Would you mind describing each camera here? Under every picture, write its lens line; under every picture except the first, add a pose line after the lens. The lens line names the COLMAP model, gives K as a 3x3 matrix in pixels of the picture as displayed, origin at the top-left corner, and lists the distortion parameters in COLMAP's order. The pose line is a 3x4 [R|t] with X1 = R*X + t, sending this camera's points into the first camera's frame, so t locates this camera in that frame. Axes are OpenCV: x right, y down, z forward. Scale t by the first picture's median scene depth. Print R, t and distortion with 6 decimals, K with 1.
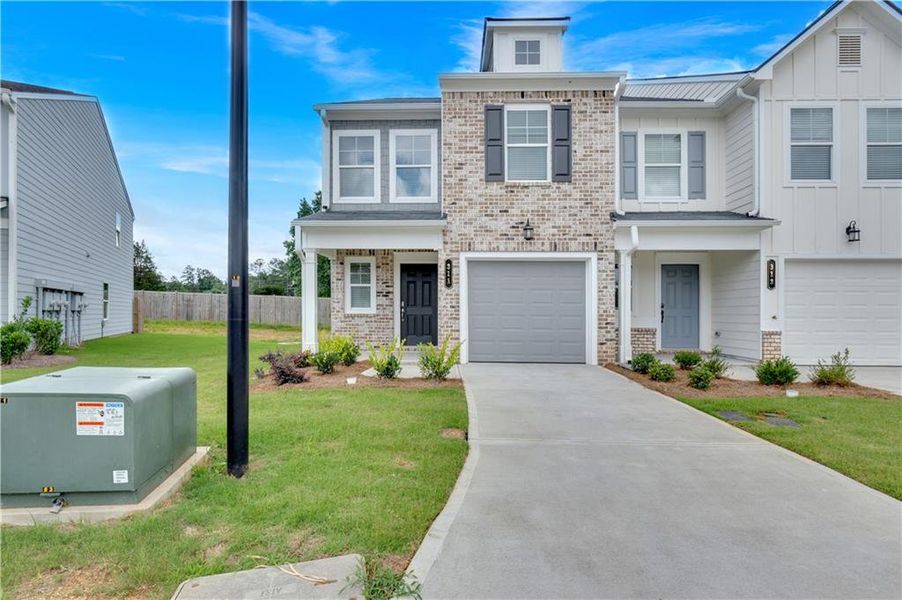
lens RADIAL K [[435.8, 0, 450.2], [0, 435.8, 313.5], [0, 0, 1]] dist [-0.002750, 0.001159]
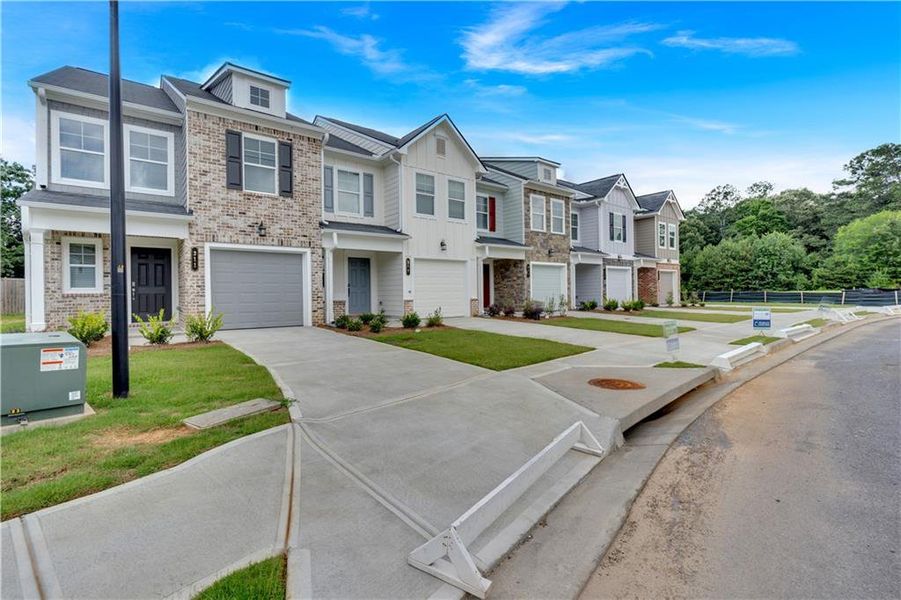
lens RADIAL K [[423.8, 0, 447.9], [0, 423.8, 280.3], [0, 0, 1]] dist [-0.005526, -0.000043]
pose [[0.744335, 0.005129, 0.667787, -0.263328], [0.014463, 0.999612, -0.023799, 0.006195], [-0.667650, 0.027372, 0.743972, -0.350148]]
